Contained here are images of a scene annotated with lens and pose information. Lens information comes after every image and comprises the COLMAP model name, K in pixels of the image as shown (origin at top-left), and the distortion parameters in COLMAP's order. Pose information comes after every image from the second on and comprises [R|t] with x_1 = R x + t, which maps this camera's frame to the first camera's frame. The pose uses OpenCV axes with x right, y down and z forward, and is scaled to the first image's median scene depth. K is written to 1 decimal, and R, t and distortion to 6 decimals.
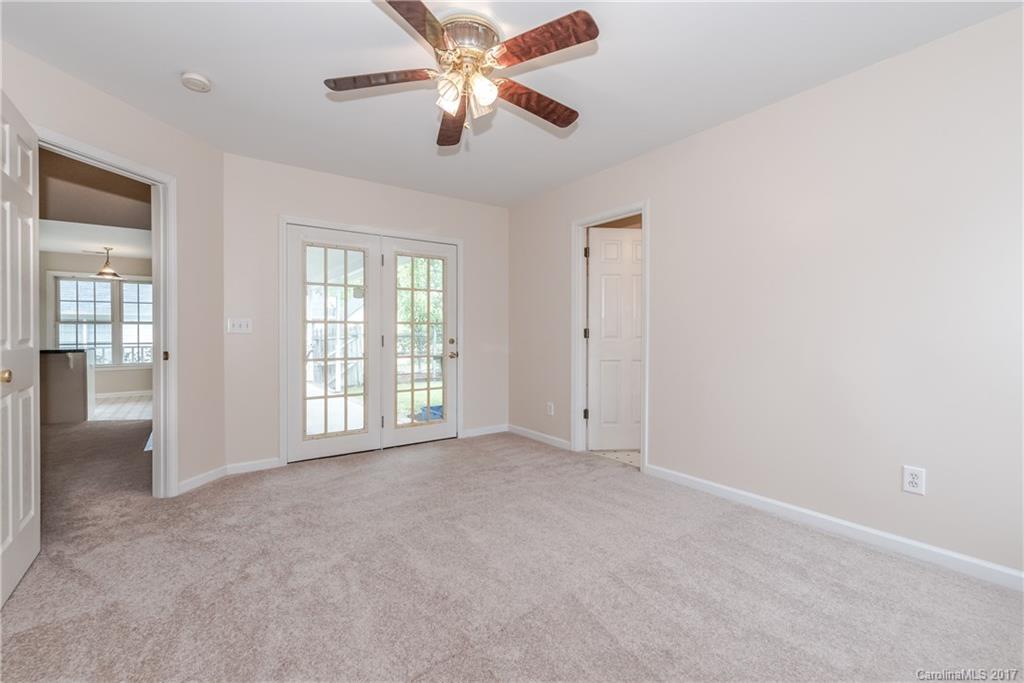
lens RADIAL K [[462.4, 0, 508.5], [0, 462.4, 329.6], [0, 0, 1]] dist [0.000082, -0.000002]
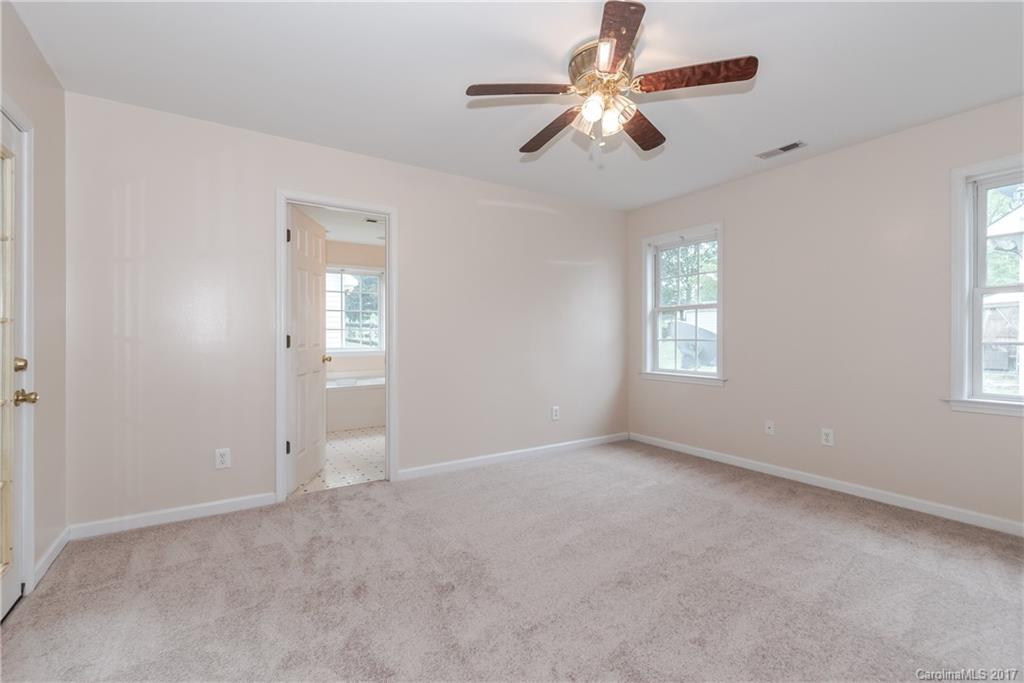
lens RADIAL K [[462.4, 0, 508.5], [0, 462.4, 329.6], [0, 0, 1]] dist [0.000082, -0.000002]
pose [[0.078460, -0.008892, 0.996878, -0.630143], [-0.001466, 0.999958, 0.009035, -0.020586], [-0.996916, -0.002170, 0.078444, 0.646581]]
